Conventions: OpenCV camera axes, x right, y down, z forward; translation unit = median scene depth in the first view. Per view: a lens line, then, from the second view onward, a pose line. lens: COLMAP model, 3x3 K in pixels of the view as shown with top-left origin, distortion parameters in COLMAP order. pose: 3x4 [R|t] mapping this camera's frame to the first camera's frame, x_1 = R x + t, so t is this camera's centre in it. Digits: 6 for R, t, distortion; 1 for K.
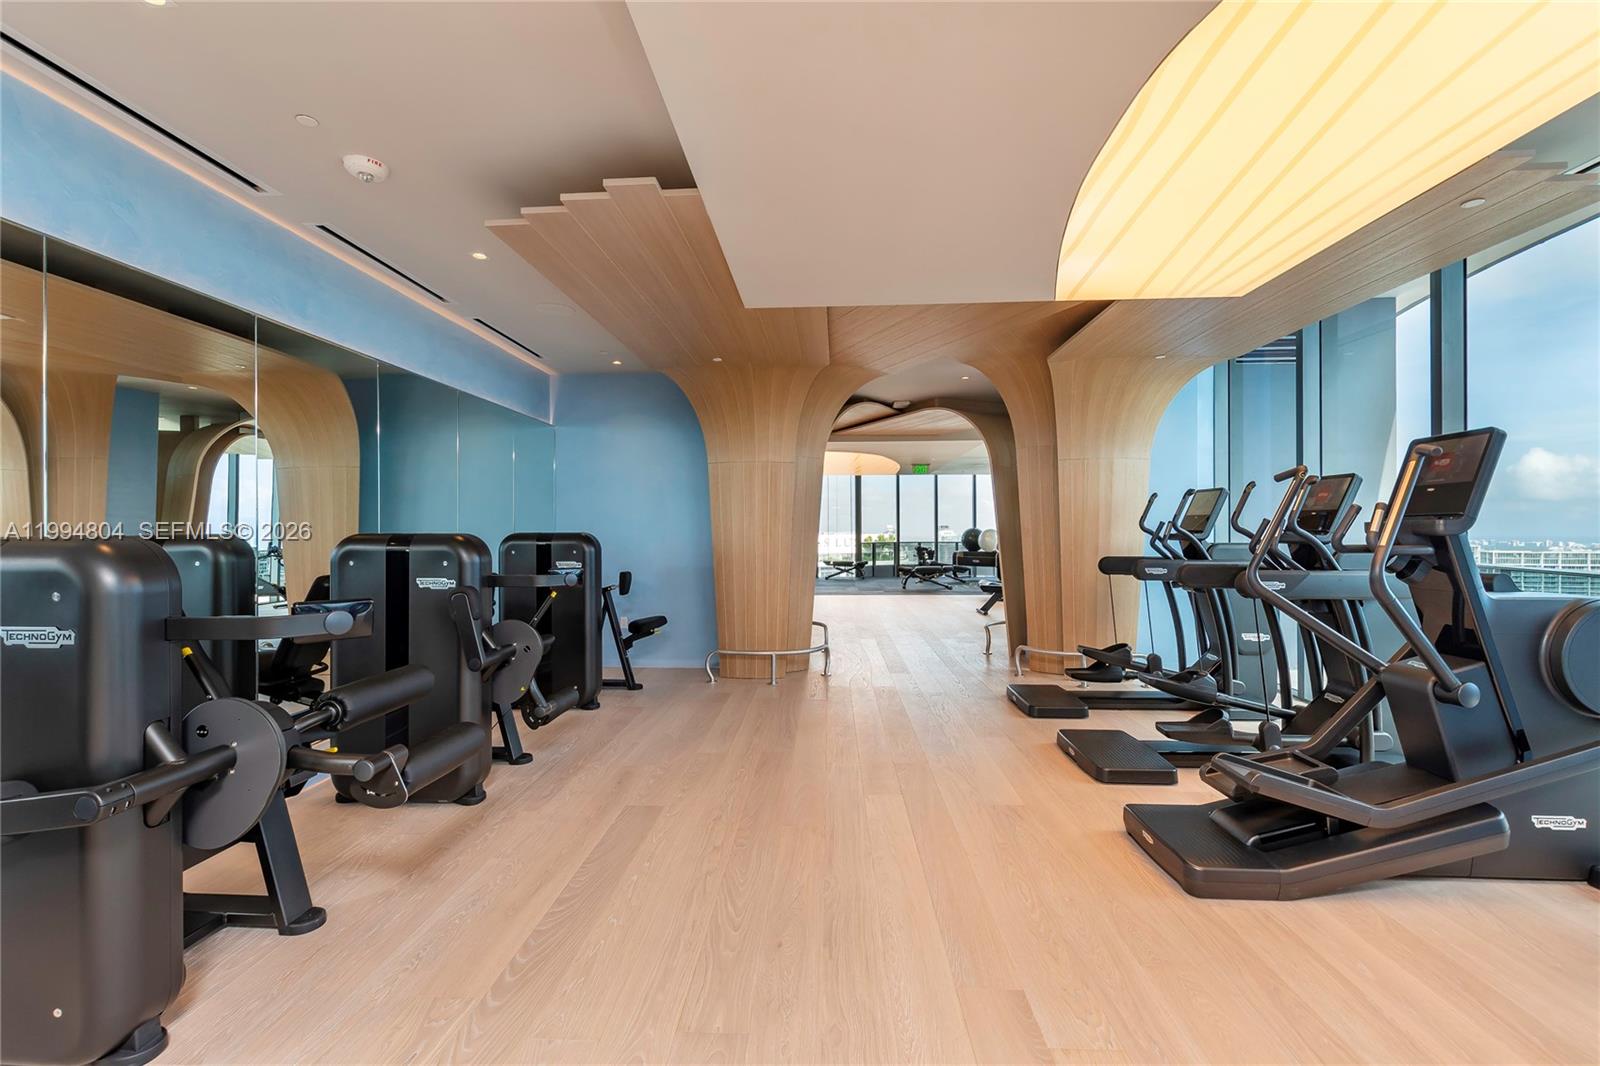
lens RADIAL K [[696.7, 0, 801.2], [0, 696.7, 525.1], [0, 0, 1]] dist [0.005111, -0.002343]
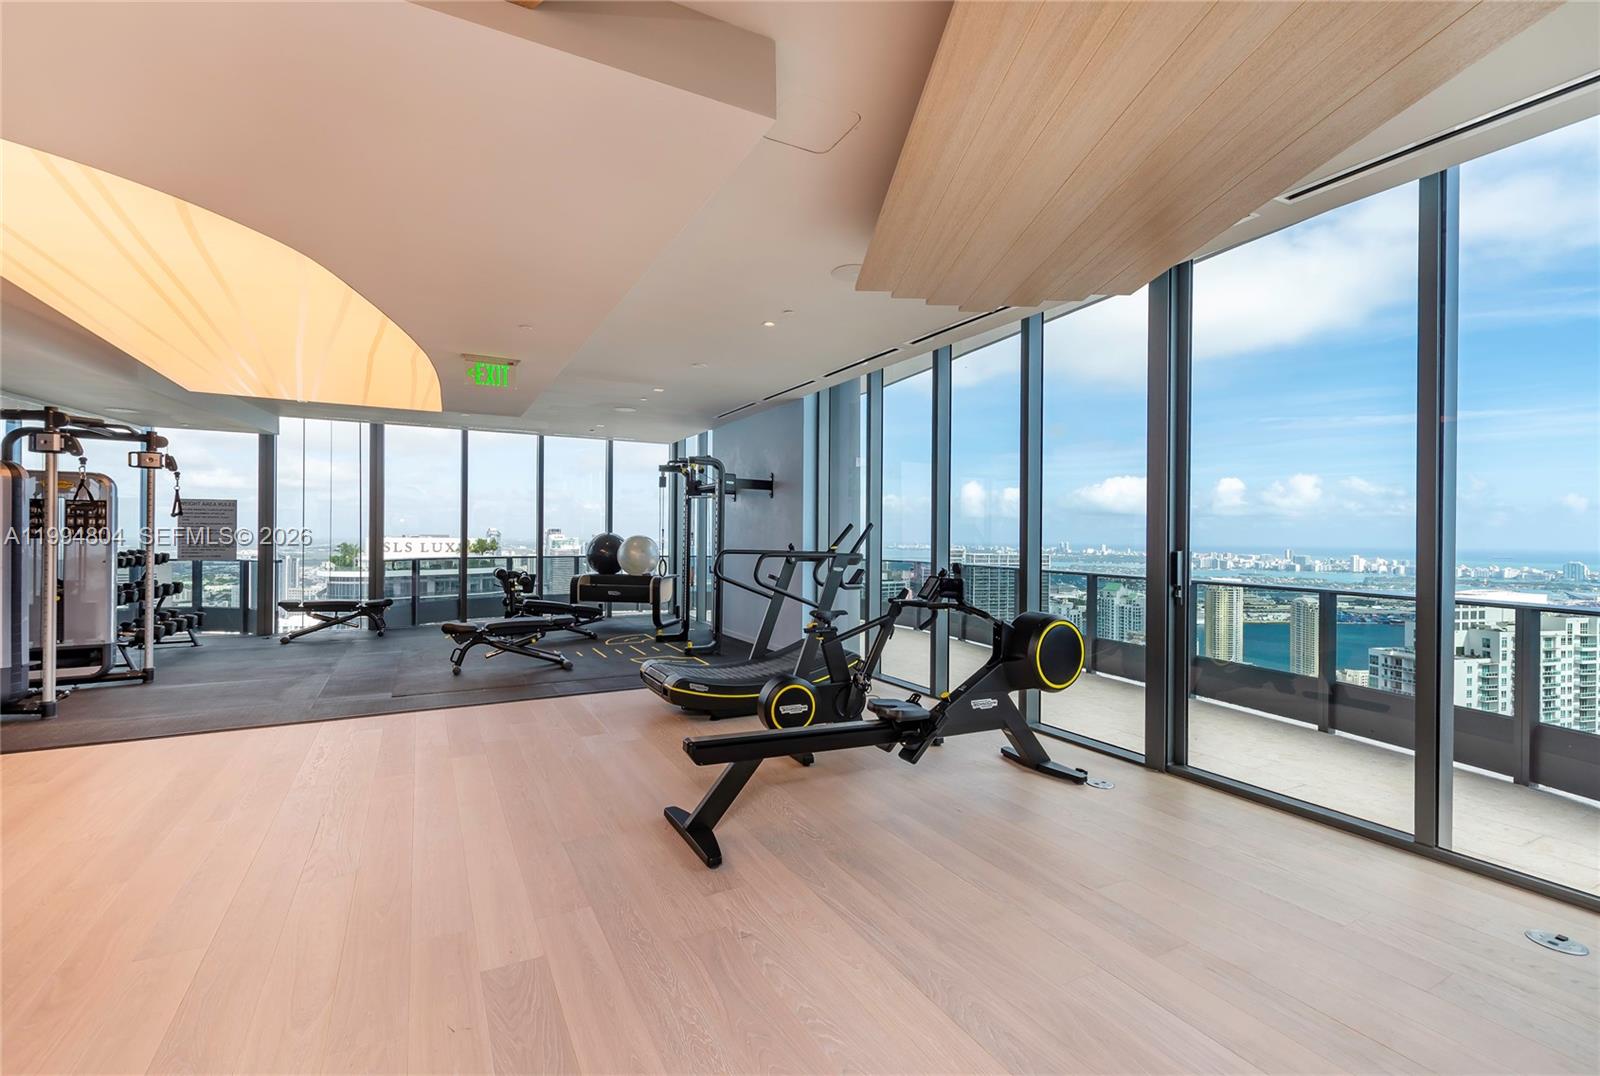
lens RADIAL K [[700.0, 0, 790.8], [0, 700.0, 528.5], [0, 0, 1]] dist [0.006768, -0.002478]
pose [[0.863593, 0.012619, 0.504031, 0.094491], [-0.011537, 0.999920, -0.005267, 0.001967], [-0.504057, -0.001267, 0.863669, 0.463586]]
